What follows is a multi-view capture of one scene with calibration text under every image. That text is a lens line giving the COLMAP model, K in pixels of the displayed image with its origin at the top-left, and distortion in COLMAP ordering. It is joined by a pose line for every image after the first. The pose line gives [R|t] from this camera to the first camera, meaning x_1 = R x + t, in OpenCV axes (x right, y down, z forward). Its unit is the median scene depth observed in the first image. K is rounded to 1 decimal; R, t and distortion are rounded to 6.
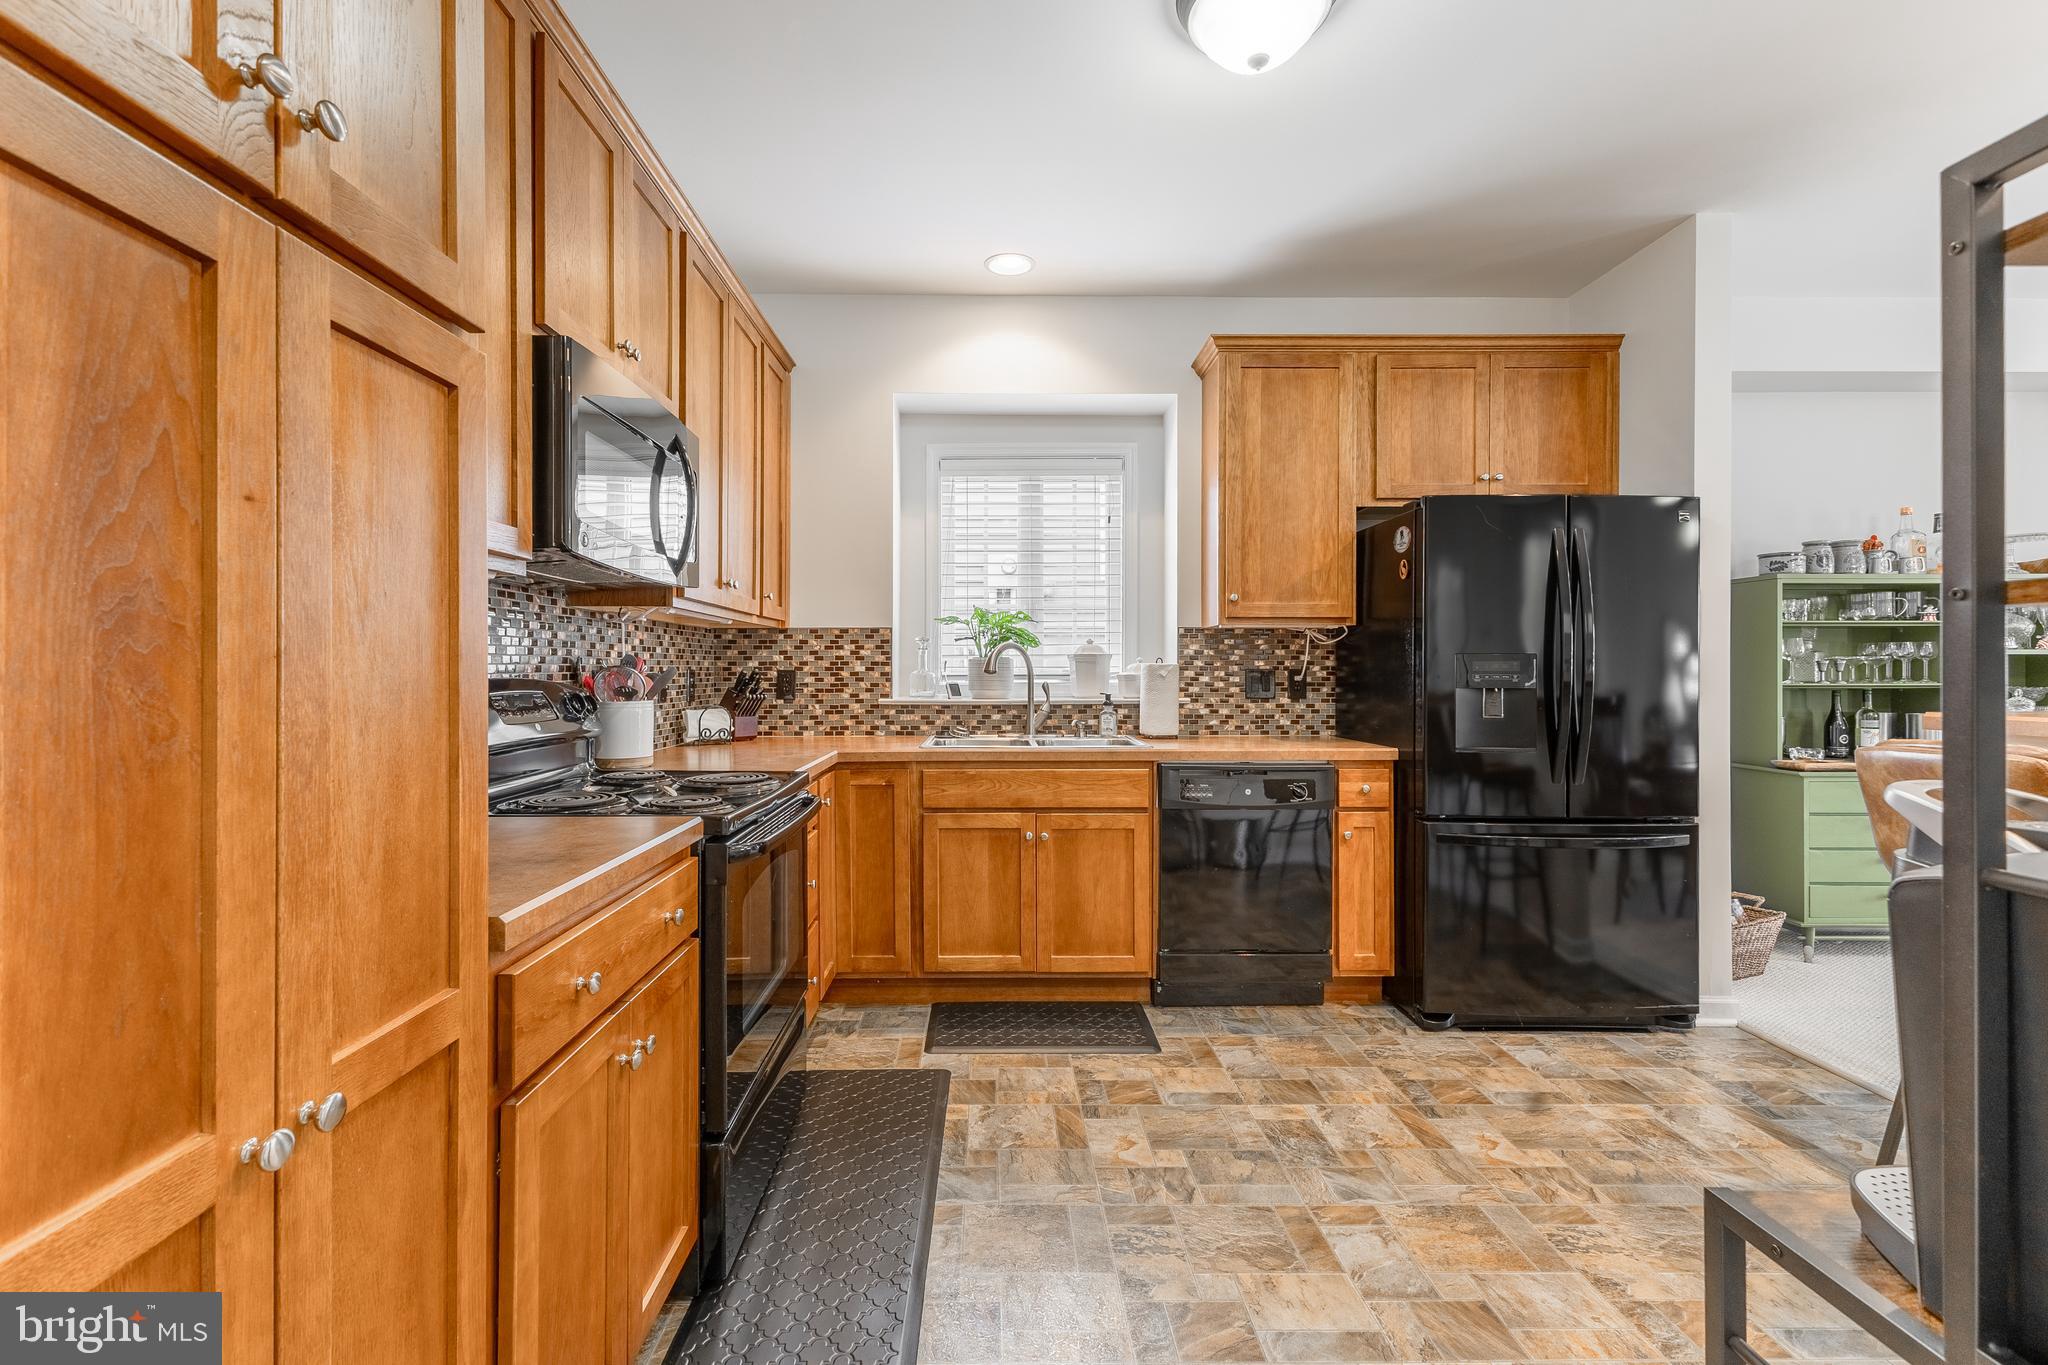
lens RADIAL K [[896.8, 0, 1006.9], [0, 896.8, 669.7], [0, 0, 1]] dist [0.003528, 0.000040]
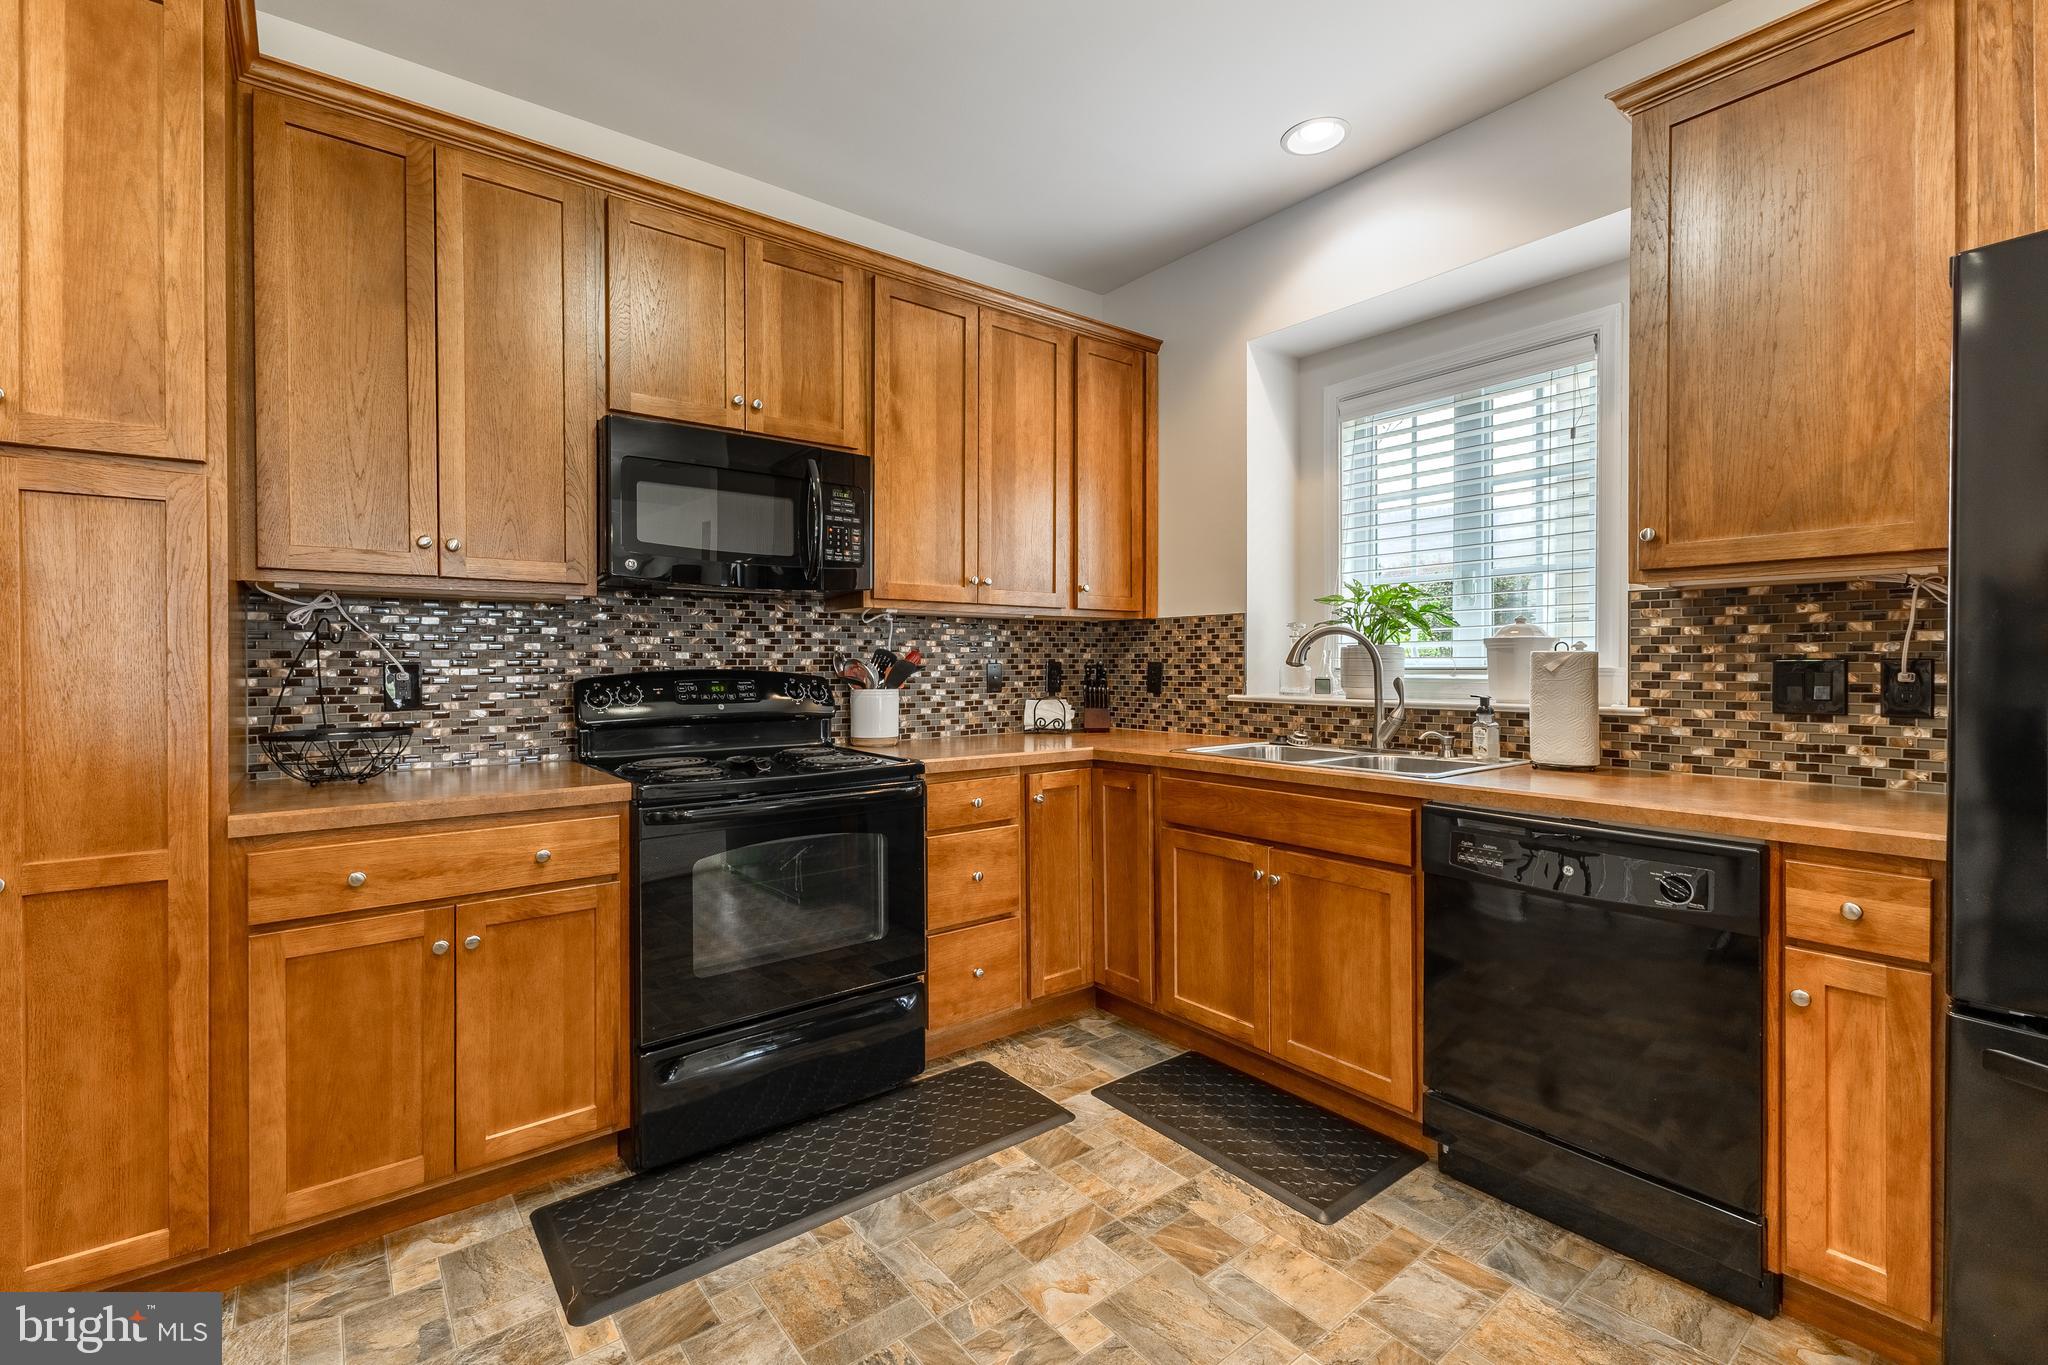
lens RADIAL K [[891.8, 0, 1020.9], [0, 891.8, 664.4], [0, 0, 1]] dist [0.008399, -0.000271]
pose [[0.606933, 0.000346, -0.794753, 0.512932], [0.003055, 0.999991, 0.002769, -0.000388], [0.794747, -0.004109, 0.606927, 0.365925]]
